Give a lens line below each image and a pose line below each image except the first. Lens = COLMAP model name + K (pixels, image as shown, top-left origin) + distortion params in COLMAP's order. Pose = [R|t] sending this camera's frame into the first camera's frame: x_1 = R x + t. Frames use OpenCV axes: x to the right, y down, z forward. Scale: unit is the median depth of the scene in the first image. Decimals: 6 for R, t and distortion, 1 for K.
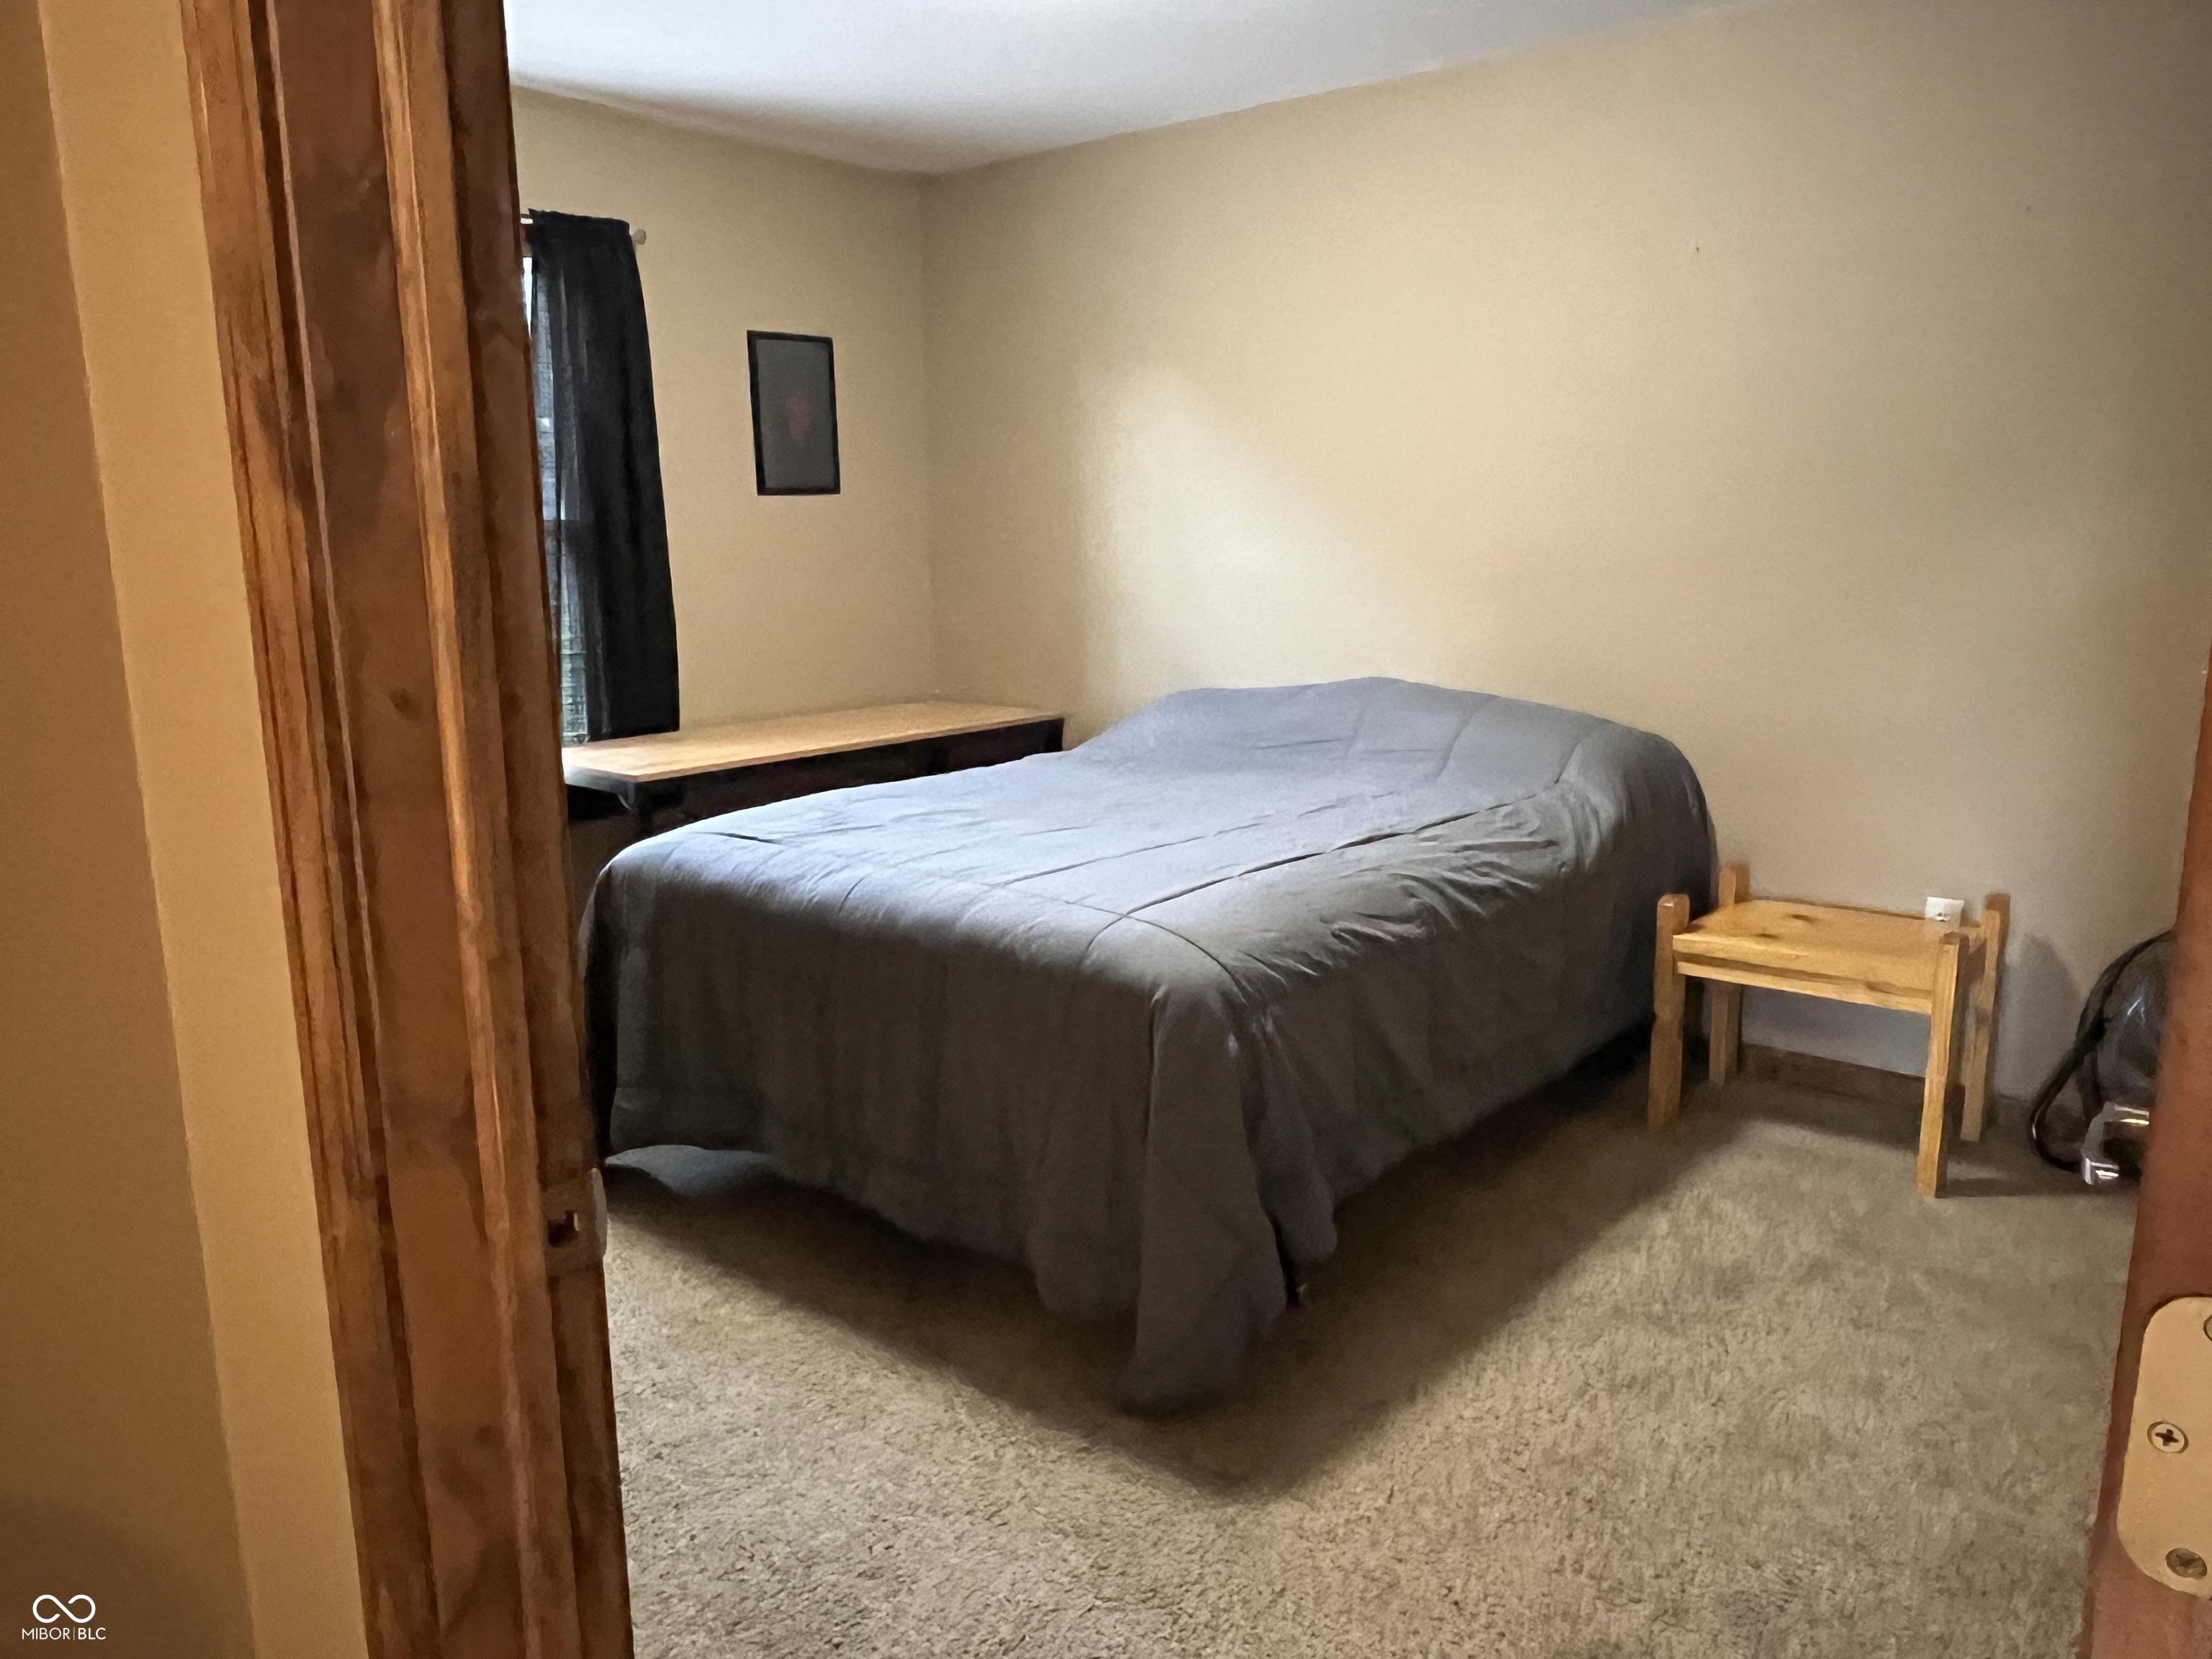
lens RADIAL K [[1567.0, 0, 1090.4], [0, 1567.0, 834.0], [0, 0, 1]] dist [-0.001562, -0.004080]
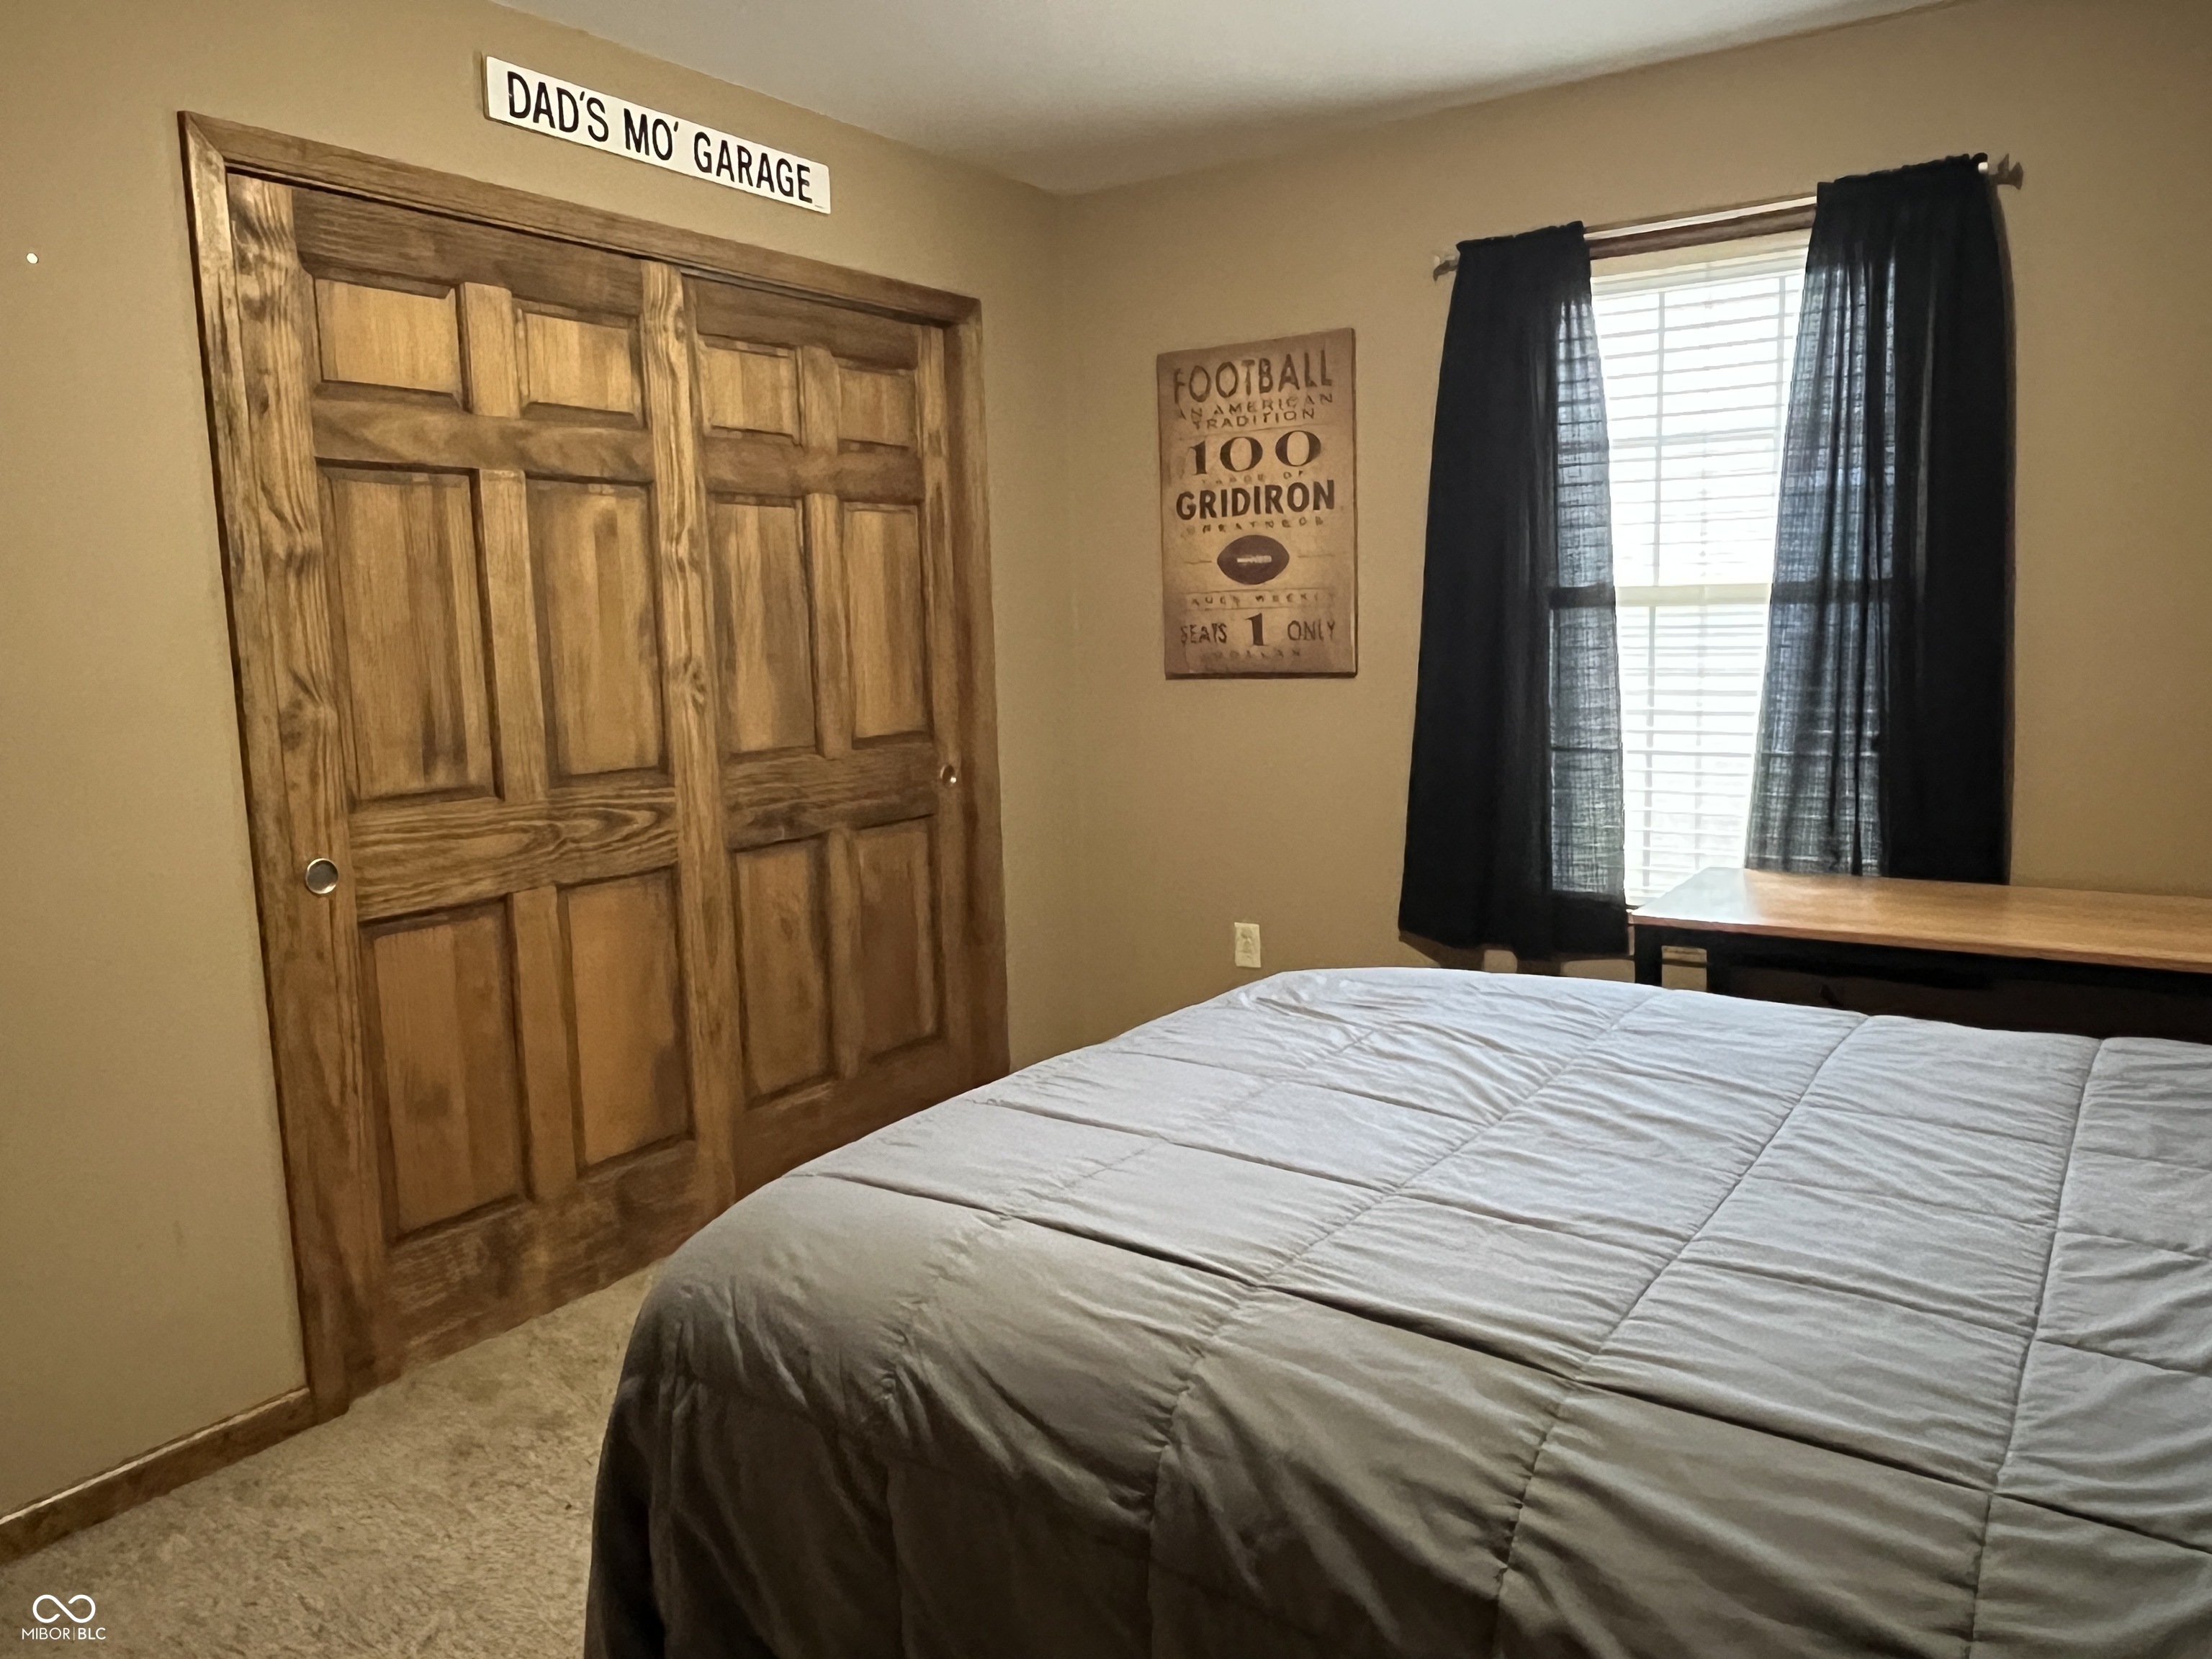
lens RADIAL K [[1567.0, 0, 1101.7], [0, 1567.0, 833.1], [0, 0, 1]] dist [-0.001562, -0.004080]
pose [[0.100850, 0.146620, -0.984039, 0.638639], [-0.169102, 0.977216, 0.128273, -0.189740], [0.980425, 0.153467, 0.123346, 0.930605]]
